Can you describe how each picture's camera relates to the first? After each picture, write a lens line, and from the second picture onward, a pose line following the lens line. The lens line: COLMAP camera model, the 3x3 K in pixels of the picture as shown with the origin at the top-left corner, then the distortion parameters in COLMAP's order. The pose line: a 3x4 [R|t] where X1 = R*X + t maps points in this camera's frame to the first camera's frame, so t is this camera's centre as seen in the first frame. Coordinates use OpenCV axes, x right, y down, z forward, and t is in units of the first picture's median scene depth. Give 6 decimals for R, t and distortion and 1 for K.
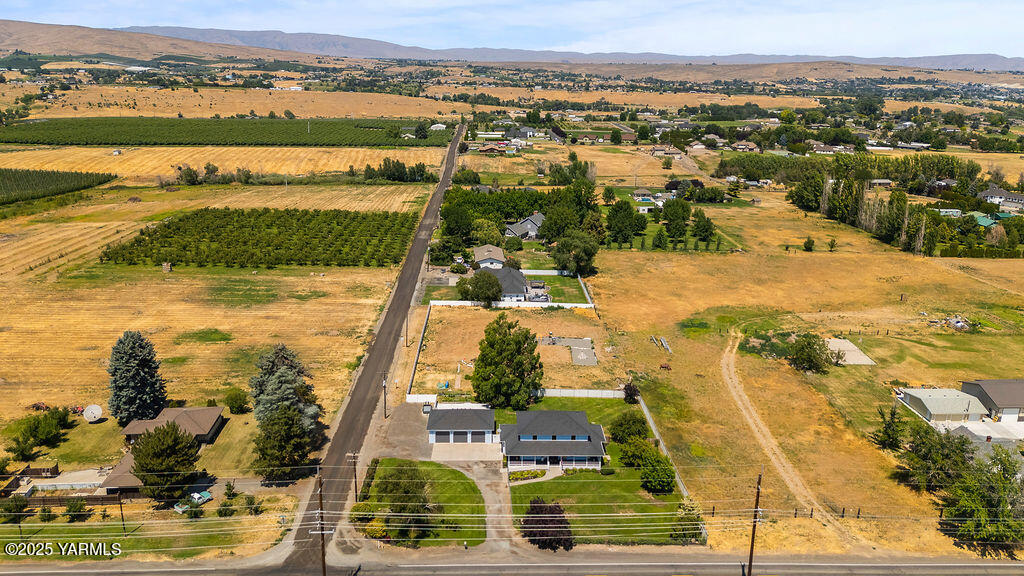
lens RADIAL K [[743.1, 0, 509.1], [0, 743.1, 287.8], [0, 0, 1]] dist [0.068648, -0.078954]
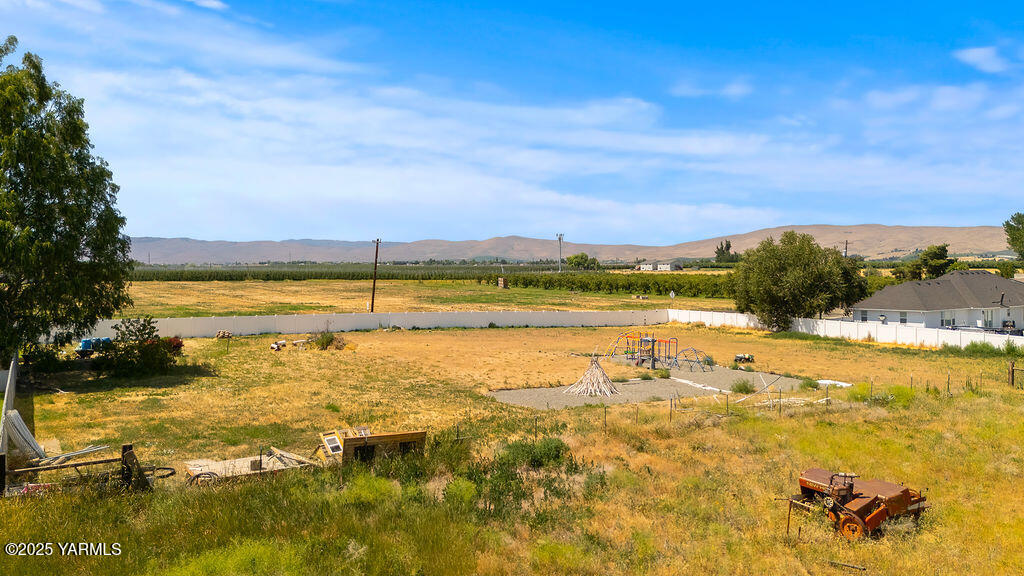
lens RADIAL K [[765.6, 0, 512.0], [0, 765.6, 288.0], [0, 0, 1]] dist [0.077845, -0.090430]
pose [[0.487640, -0.006687, -0.873019, 0.212990], [-0.228410, 0.964164, -0.134968, 0.080179], [0.842637, 0.265222, 0.468637, 0.704383]]
